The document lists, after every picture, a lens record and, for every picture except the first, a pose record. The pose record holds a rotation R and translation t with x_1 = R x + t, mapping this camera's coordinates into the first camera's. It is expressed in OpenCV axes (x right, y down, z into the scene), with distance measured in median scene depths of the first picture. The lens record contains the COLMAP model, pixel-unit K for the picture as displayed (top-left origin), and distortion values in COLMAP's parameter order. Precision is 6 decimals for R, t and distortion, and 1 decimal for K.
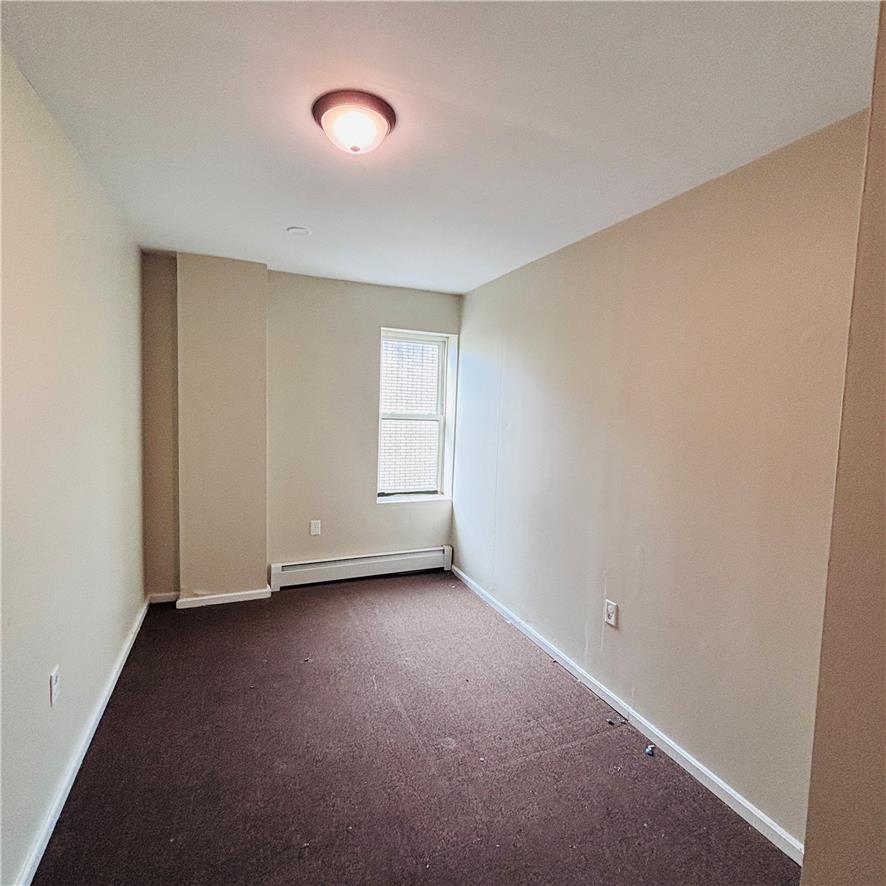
lens RADIAL K [[481.9, 0, 446.2], [0, 481.9, 441.6], [0, 0, 1]] dist [0.011386, 0.000226]
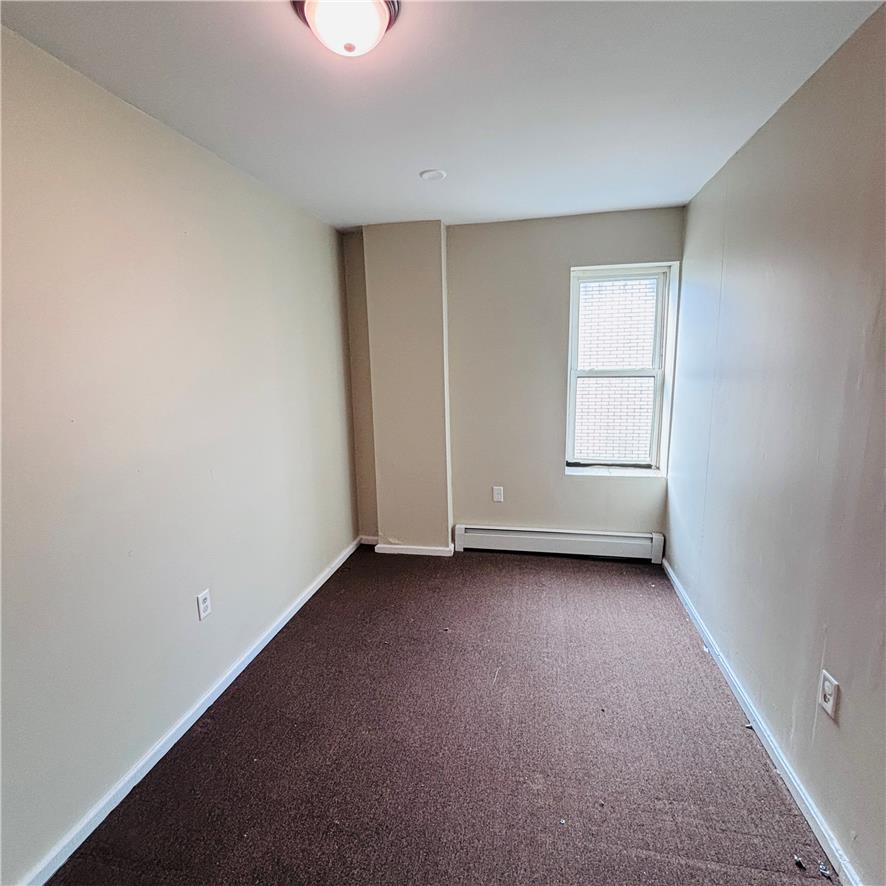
lens RADIAL K [[486.0, 0, 443.0], [0, 486.0, 443.0], [0, 0, 1]] dist [0.054628, -0.034411]
pose [[0.825556, 0.052119, -0.561909, 0.183131], [0.001871, 0.995468, 0.095082, -0.015452], [0.564317, -0.079547, 0.821717, 0.154903]]
